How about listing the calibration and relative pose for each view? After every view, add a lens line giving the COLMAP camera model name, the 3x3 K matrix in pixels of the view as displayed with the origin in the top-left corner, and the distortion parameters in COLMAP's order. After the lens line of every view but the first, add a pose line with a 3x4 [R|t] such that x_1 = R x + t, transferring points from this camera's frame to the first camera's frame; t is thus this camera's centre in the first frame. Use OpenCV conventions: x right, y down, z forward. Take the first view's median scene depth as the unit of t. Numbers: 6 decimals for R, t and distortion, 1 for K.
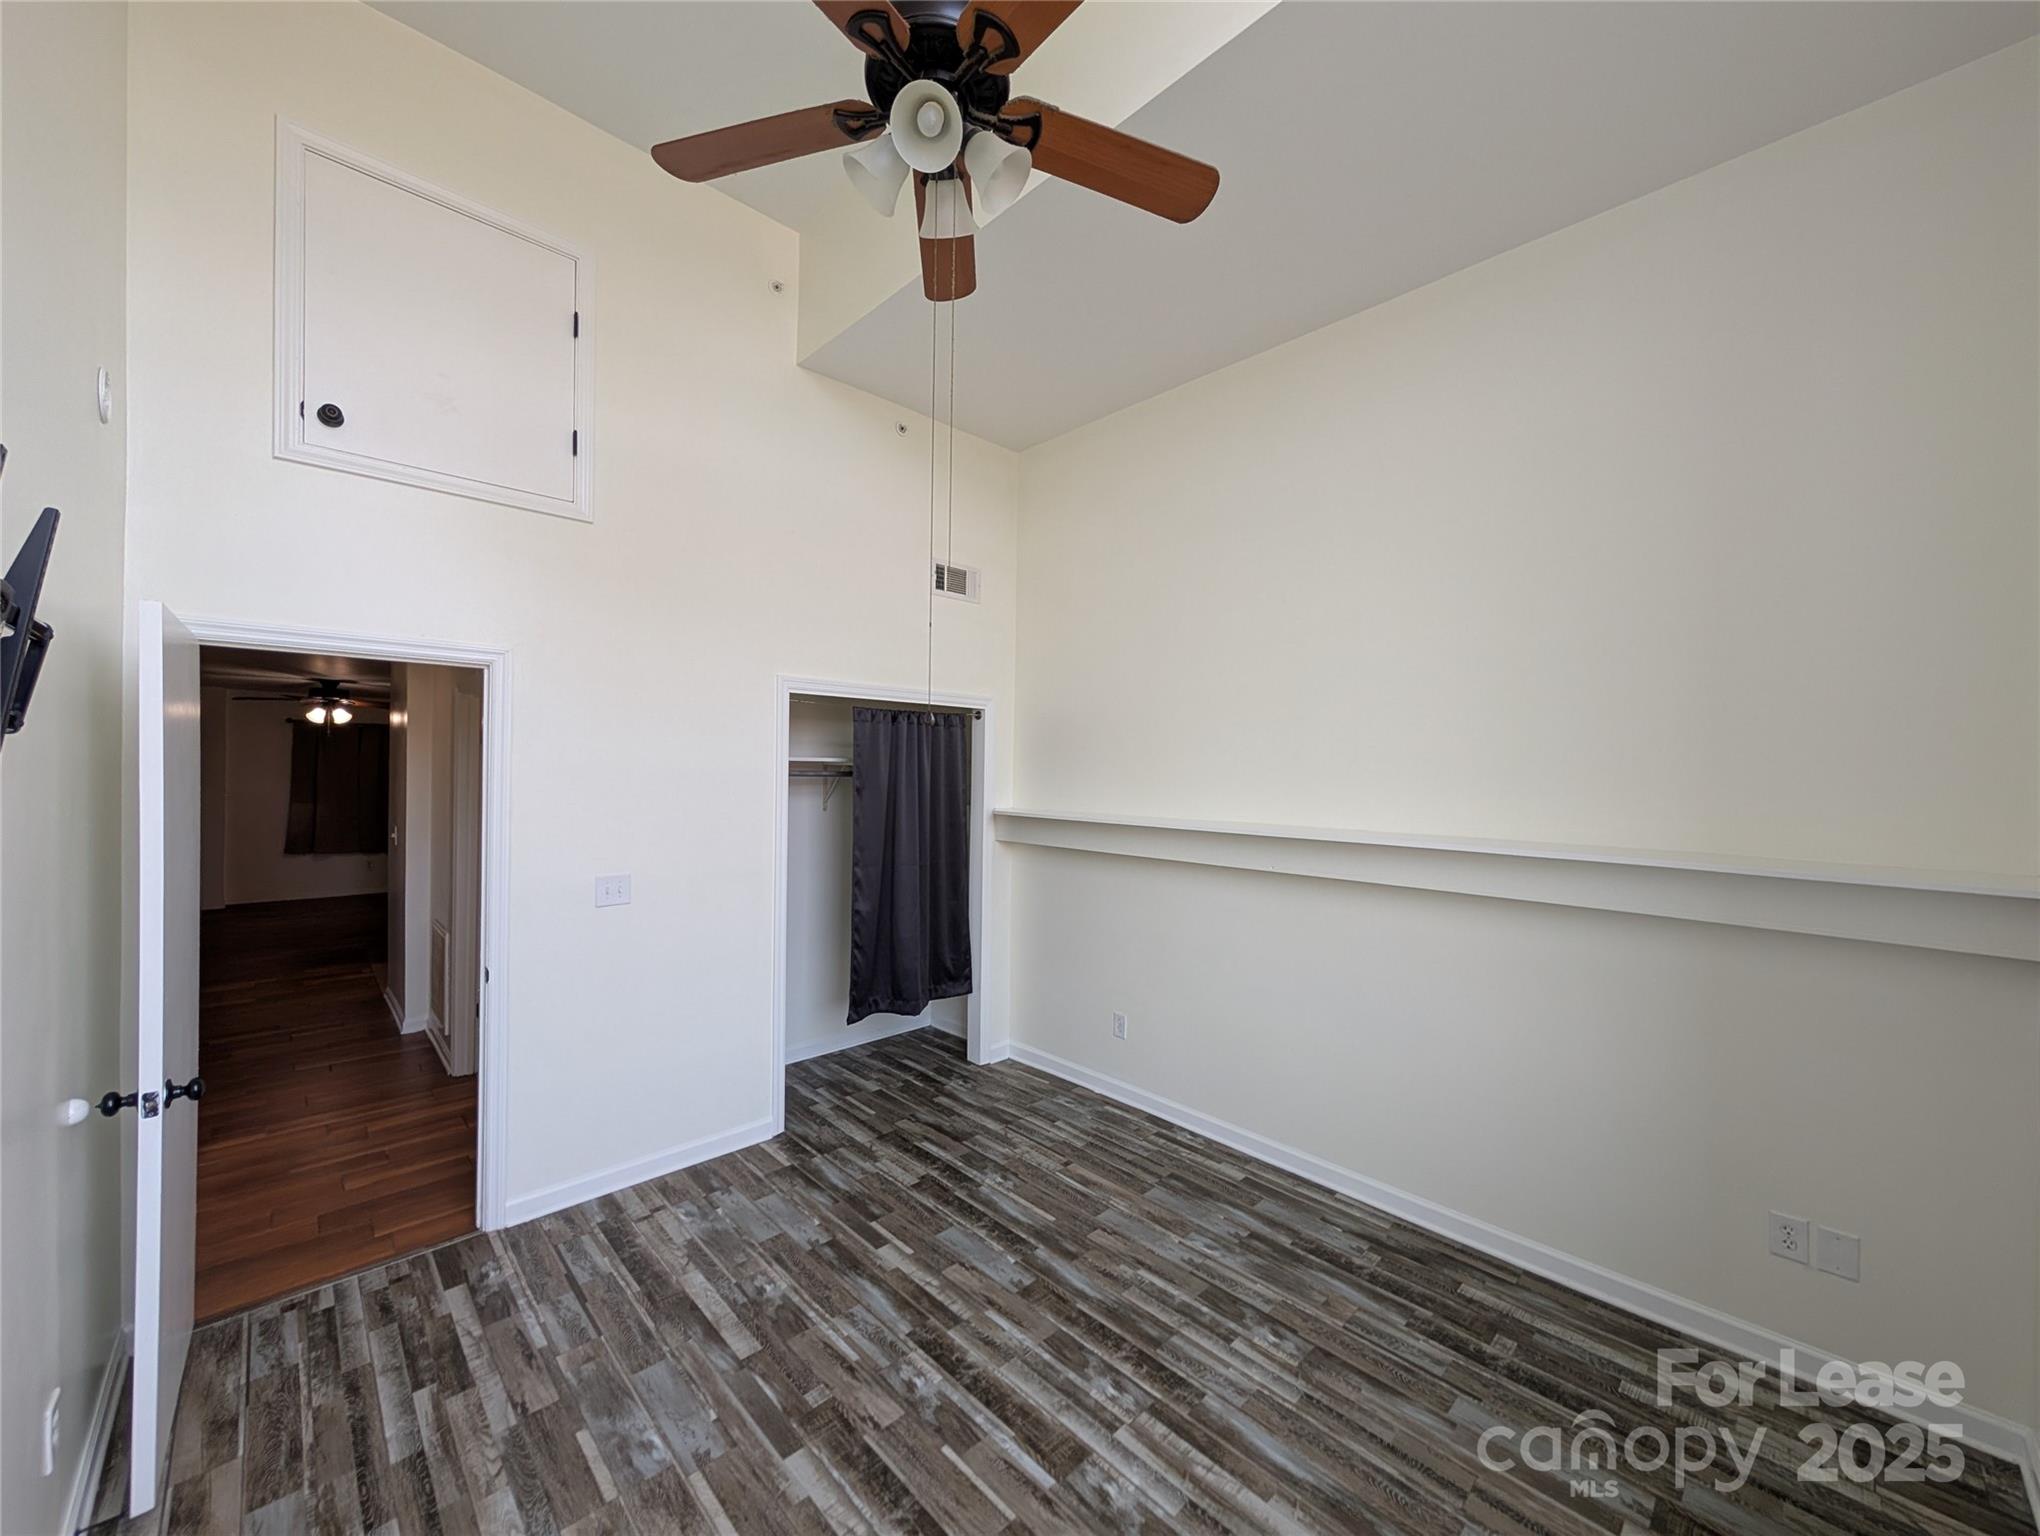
lens RADIAL K [[778.7, 0, 1020.0], [0, 778.7, 770.0], [0, 0, 1]] dist [0.003320, 0.000415]
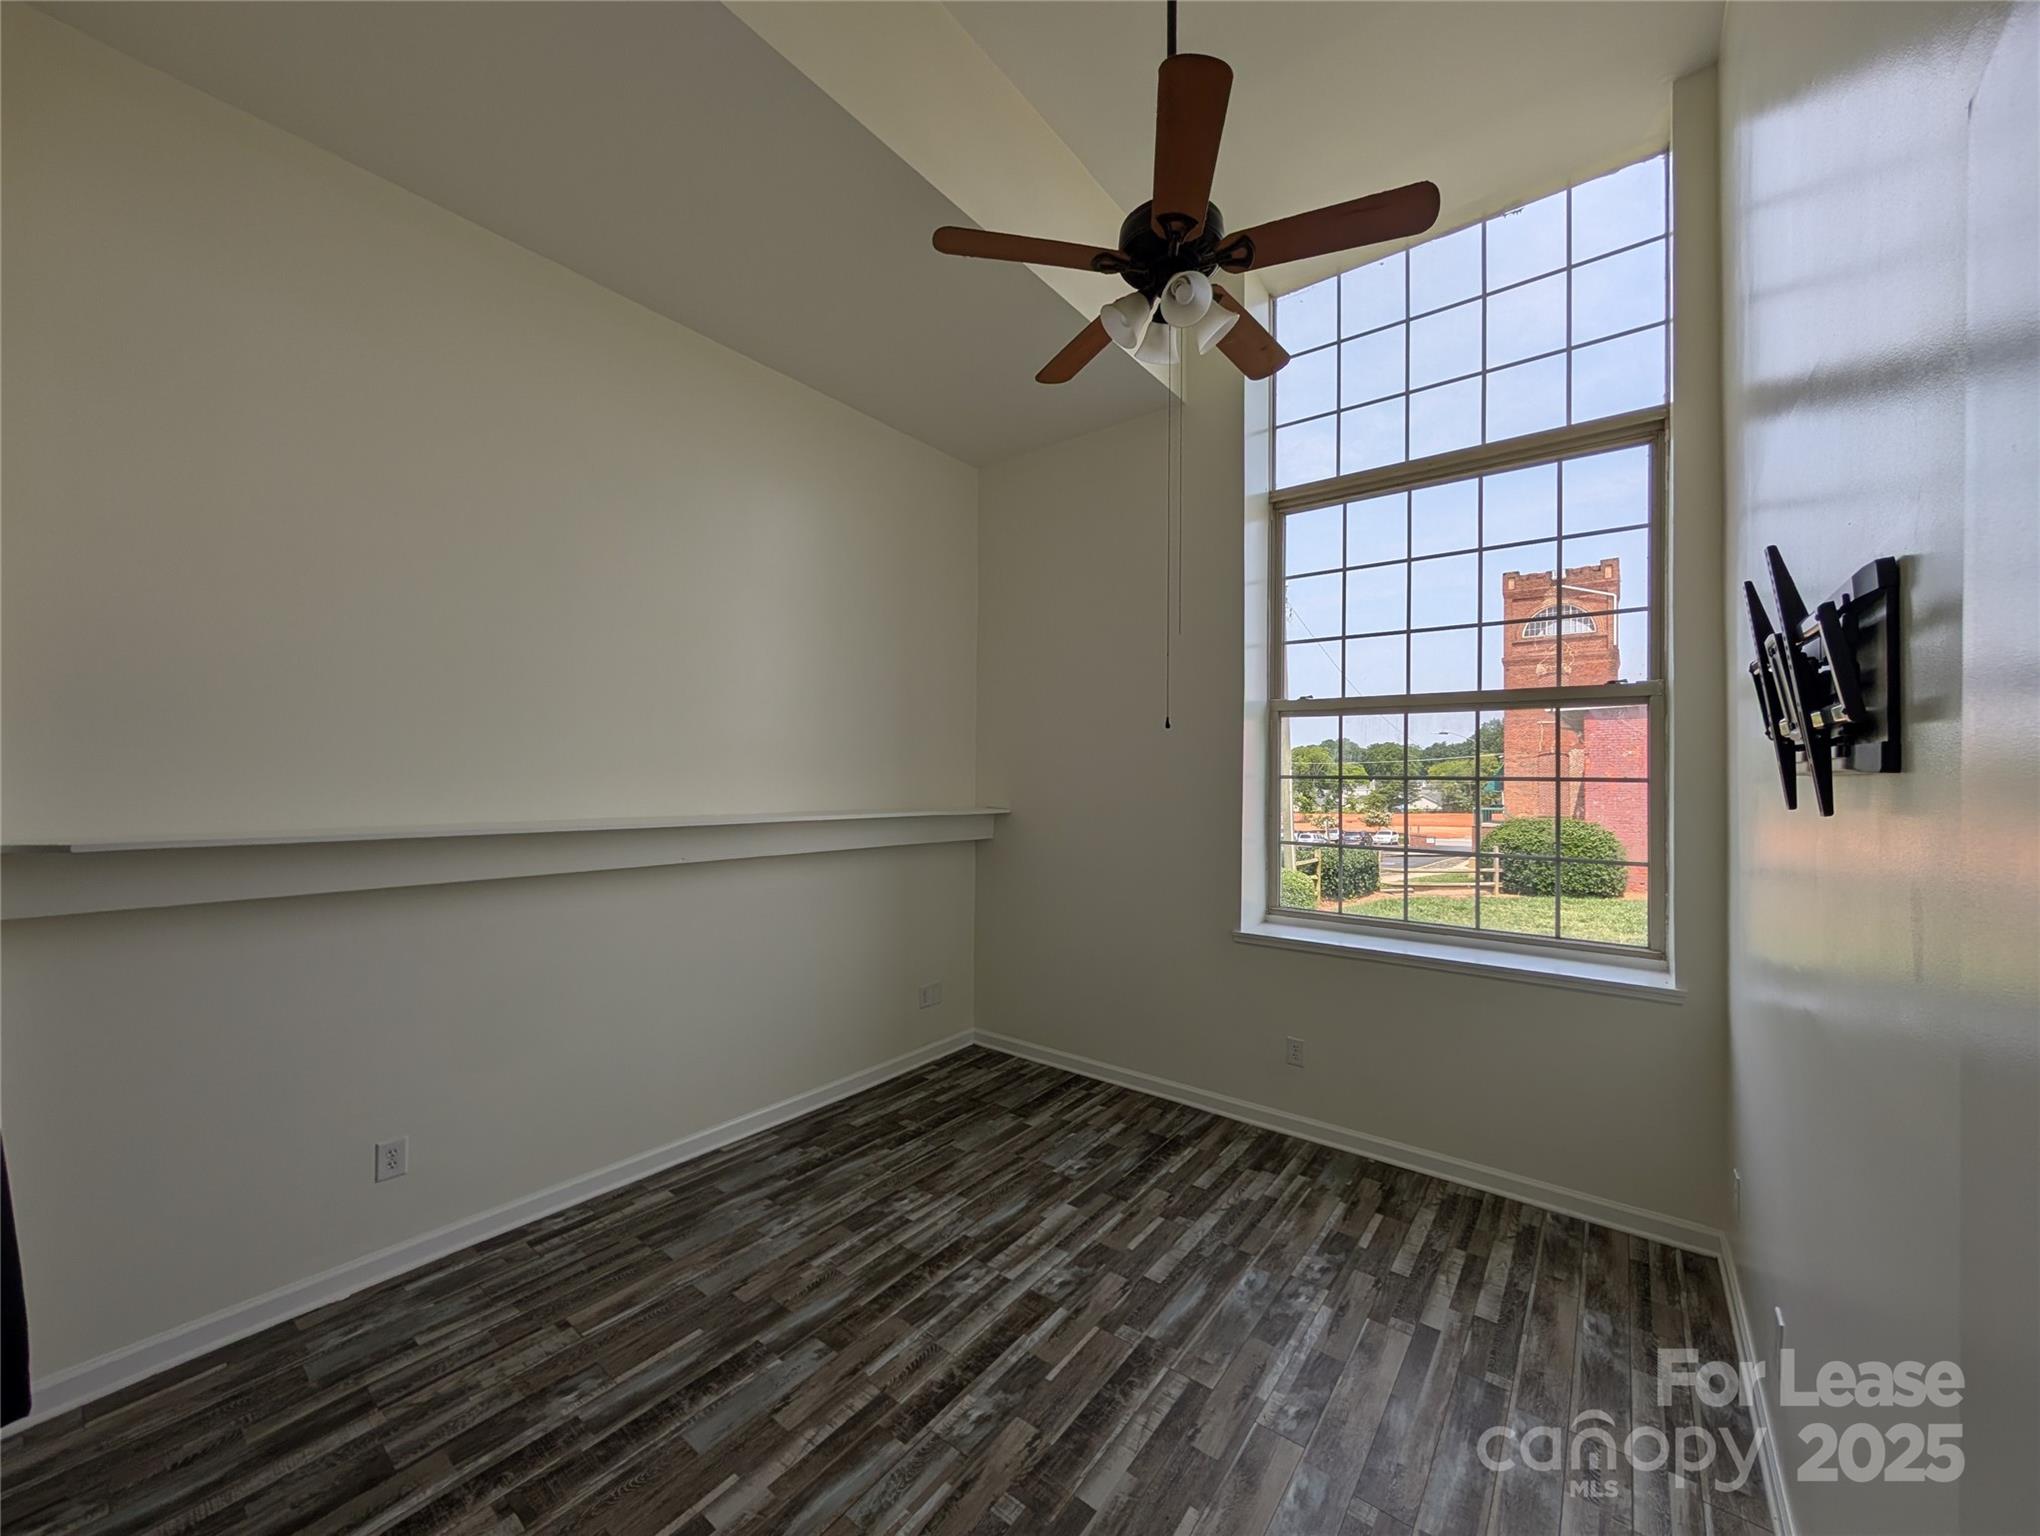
lens RADIAL K [[778.7, 0, 1008.1], [0, 778.7, 782.4], [0, 0, 1]] dist [0.003320, 0.000415]
pose [[-0.137928, -0.018654, 0.990267, -0.910749], [-0.009770, 0.999800, 0.017473, 0.005710], [-0.990394, -0.007264, -0.138082, 0.949778]]
